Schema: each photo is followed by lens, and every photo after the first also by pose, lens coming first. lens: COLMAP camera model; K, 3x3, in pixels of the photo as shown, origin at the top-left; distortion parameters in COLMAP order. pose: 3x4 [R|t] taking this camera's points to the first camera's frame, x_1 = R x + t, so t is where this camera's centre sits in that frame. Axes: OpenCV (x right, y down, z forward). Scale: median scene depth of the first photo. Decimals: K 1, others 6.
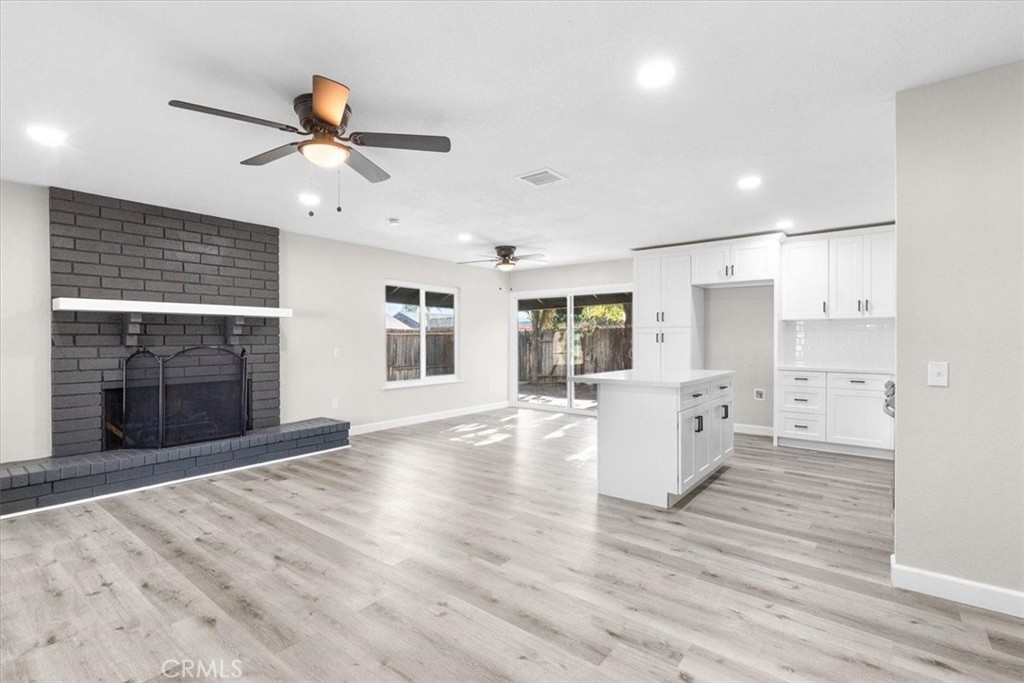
lens RADIAL K [[465.9, 0, 512.0], [0, 465.9, 341.5], [0, 0, 1]] dist [0.000245, 0.000213]
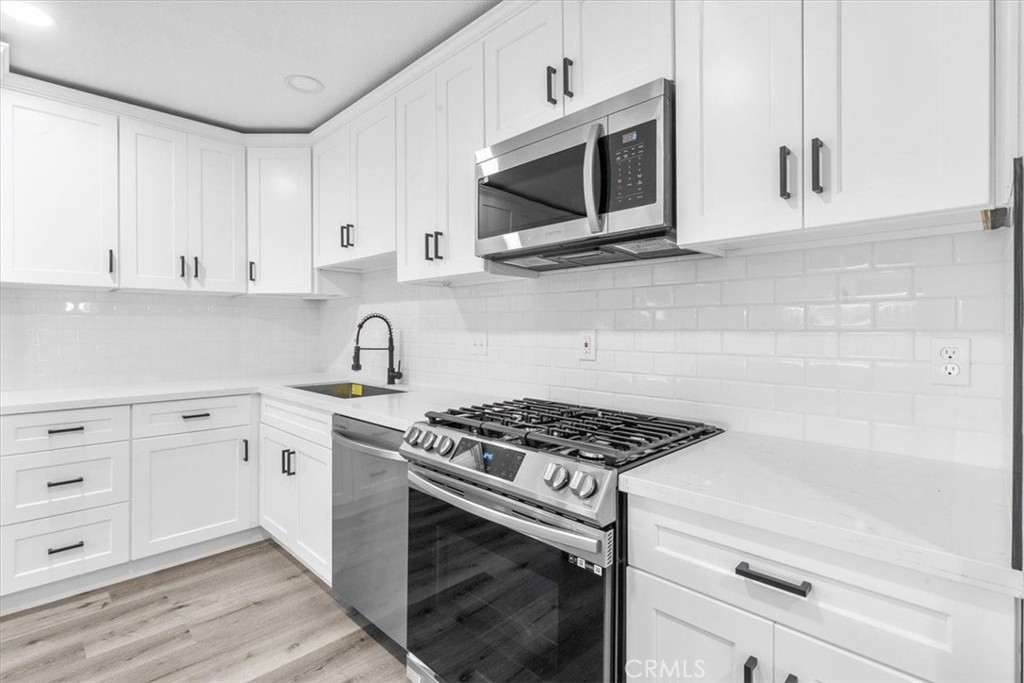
lens RADIAL K [[489.4, 0, 513.9], [0, 489.4, 330.0], [0, 0, 1]] dist [0.001182, -0.000840]
pose [[0.123064, -0.001613, 0.992397, 0.222818], [0.007473, 0.999972, 0.000699, -0.003363], [-0.992371, 0.007330, 0.123073, 0.507261]]
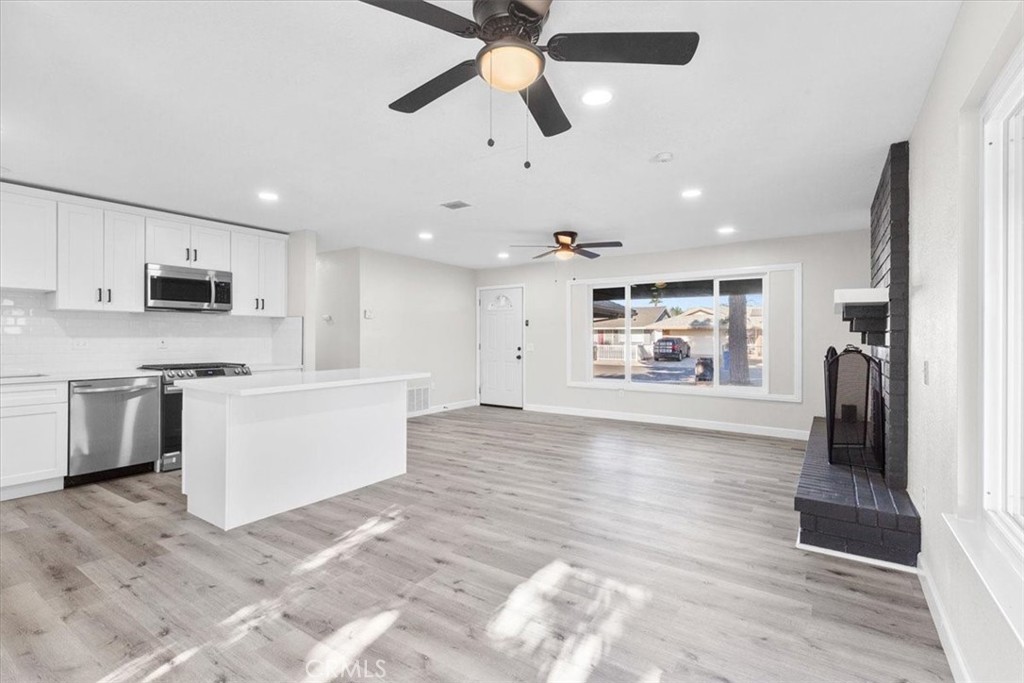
lens RADIAL K [[463.9, 0, 494.2], [0, 463.9, 337.9], [0, 0, 1]] dist [0.001563, 0.000703]
pose [[-0.999544, -0.007393, -0.029284, -0.004466], [-0.007792, 0.999878, 0.013537, -0.016084], [0.029180, 0.013759, -0.999479, 1.363734]]
